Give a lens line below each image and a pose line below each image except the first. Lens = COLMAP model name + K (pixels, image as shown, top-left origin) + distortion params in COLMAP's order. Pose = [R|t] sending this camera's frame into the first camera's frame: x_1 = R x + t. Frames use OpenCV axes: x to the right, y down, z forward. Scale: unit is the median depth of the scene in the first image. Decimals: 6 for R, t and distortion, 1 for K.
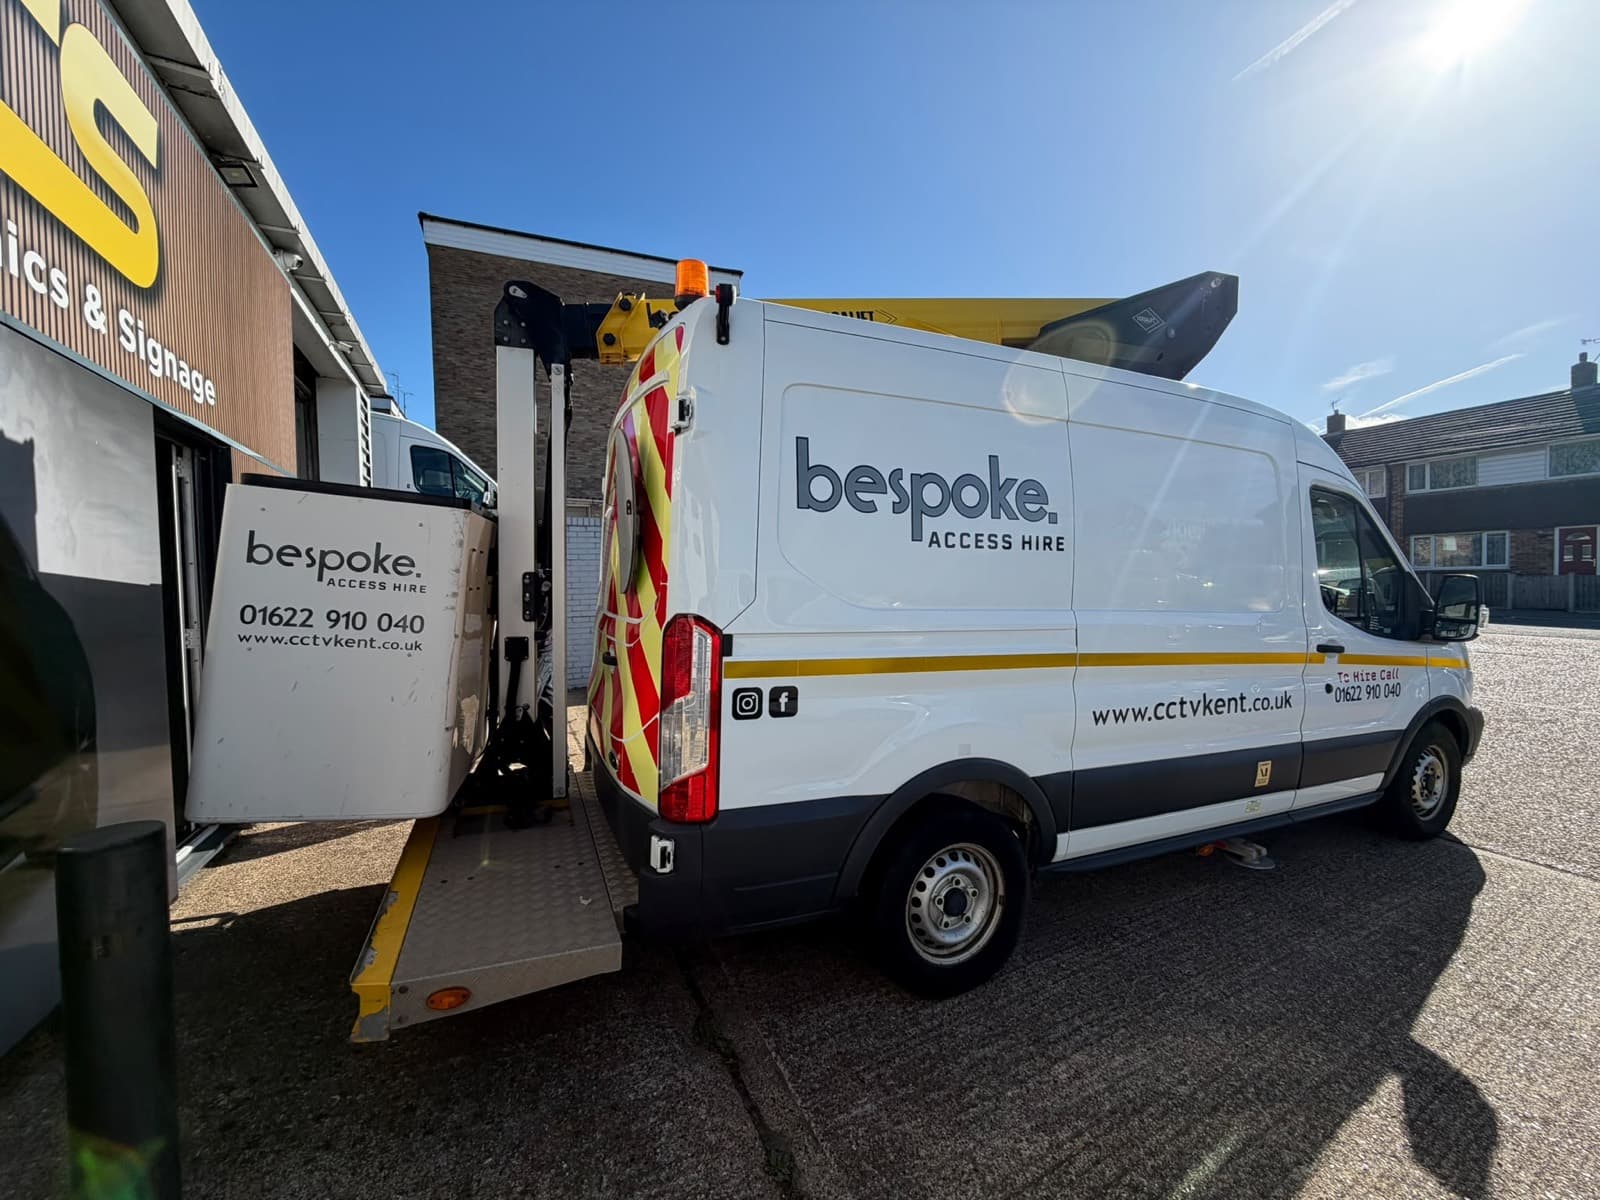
lens RADIAL K [[771.2, 0, 845.8], [0, 771.2, 645.1], [0, 0, 1]] dist [0.001477, -0.000236]
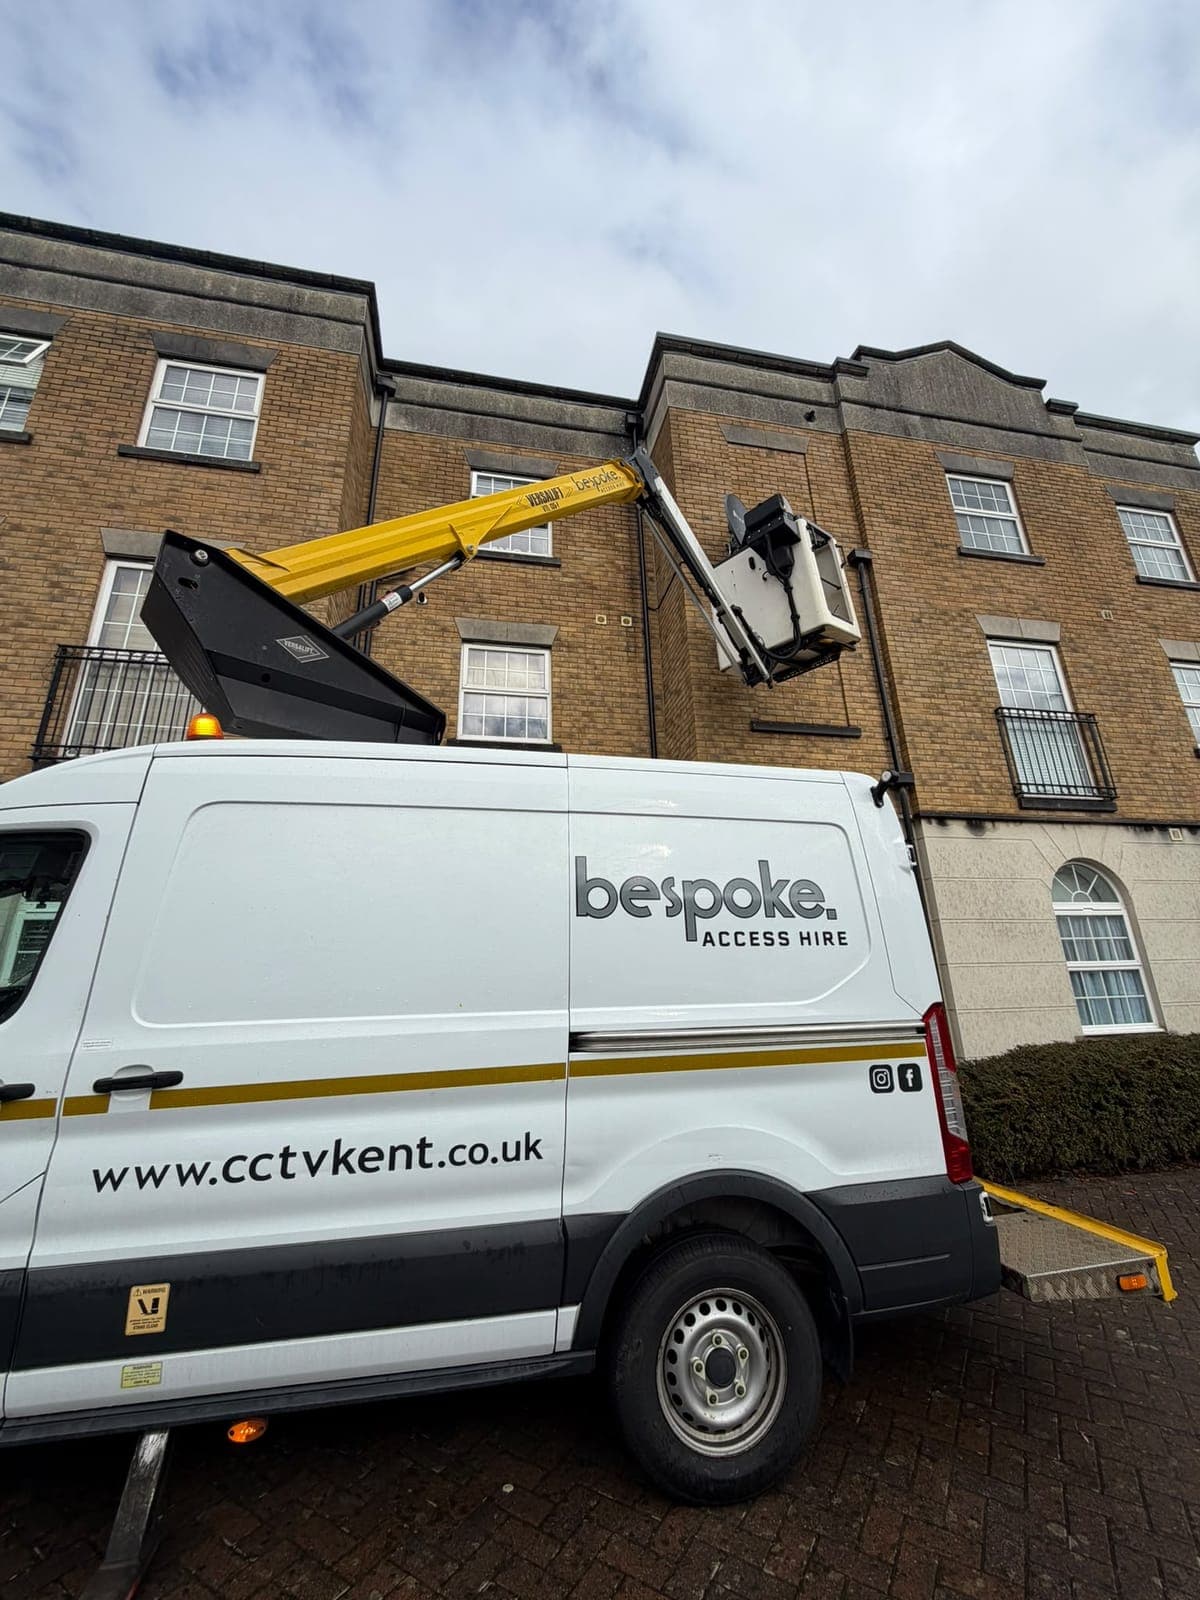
lens RADIAL K [[629.9, 0, 605.8], [0, 629.9, 795.5], [0, 0, 1]] dist [0.002407, -0.000756]
pose [[0.972382, -0.090616, -0.215084, 0.181649], [0.006575, 0.931822, -0.362855, -0.004194], [0.233301, 0.351420, 0.906684, 0.089285]]
